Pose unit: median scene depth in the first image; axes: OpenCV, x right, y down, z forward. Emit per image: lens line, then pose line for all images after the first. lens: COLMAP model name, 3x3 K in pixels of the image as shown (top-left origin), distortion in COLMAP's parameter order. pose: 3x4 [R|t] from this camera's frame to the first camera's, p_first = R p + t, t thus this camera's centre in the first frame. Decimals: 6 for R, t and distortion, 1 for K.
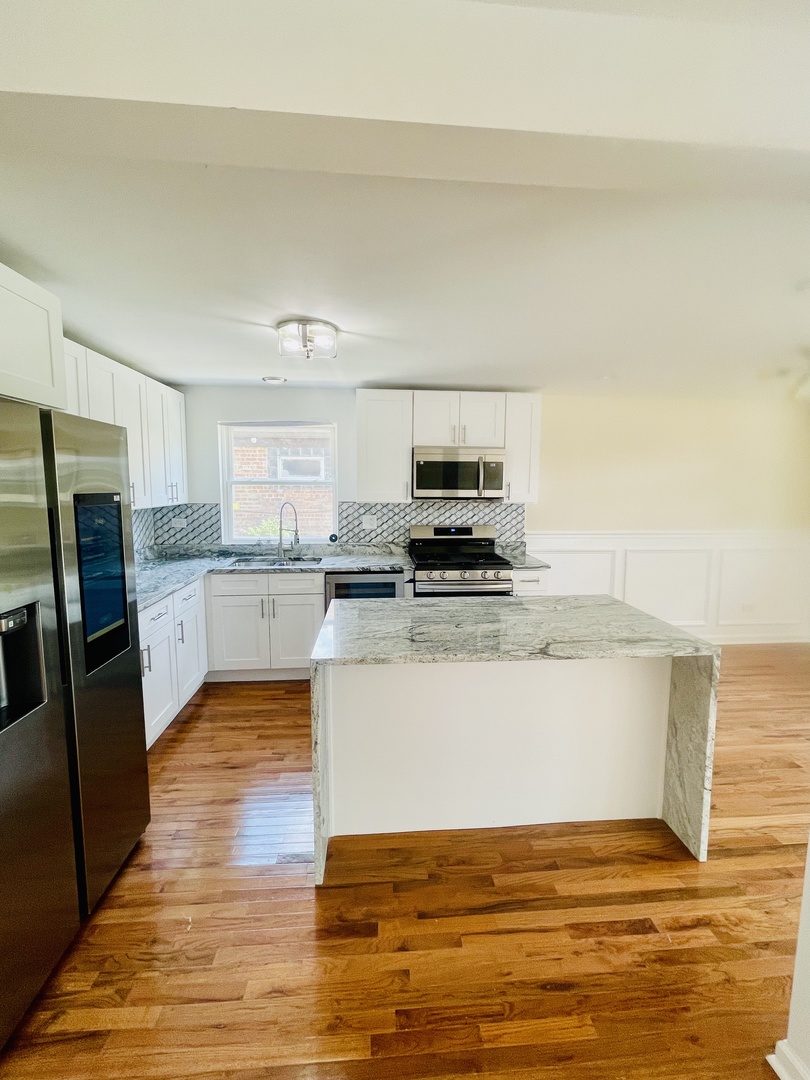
lens RADIAL K [[480.0, 0, 408.1], [0, 480.0, 534.7], [0, 0, 1]] dist [0.002370, 0.001163]
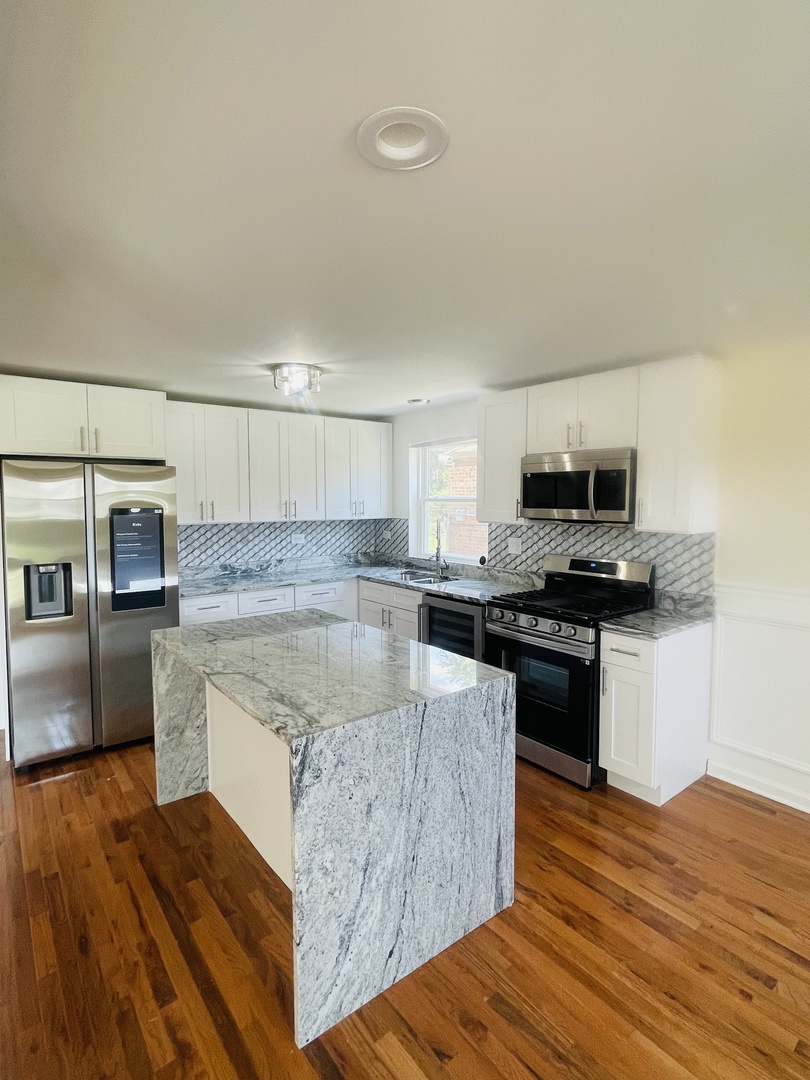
lens RADIAL K [[547.0, 0, 403.7], [0, 547.0, 536.3], [0, 0, 1]] dist [0.004798, -0.000919]
pose [[0.547096, 0.055472, -0.835230, 0.678358], [-0.084971, 0.996328, 0.010513, -0.040082], [0.832746, 0.065219, 0.549801, 0.329996]]
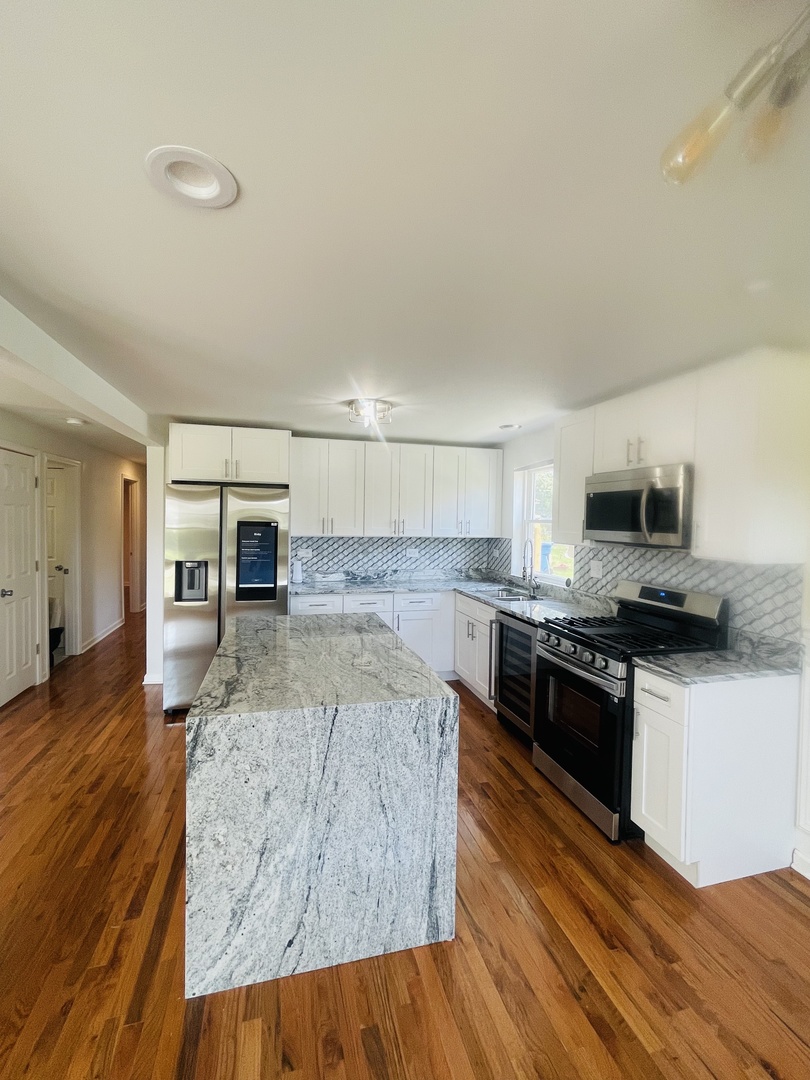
lens RADIAL K [[480.0, 0, 404.3], [0, 480.0, 535.1], [0, 0, 1]] dist [0.002370, 0.001163]
pose [[0.176447, 0.032274, -0.983781, 0.730155], [-0.120223, 0.992686, 0.011003, -0.058654], [0.976941, 0.116332, 0.179037, 0.574495]]
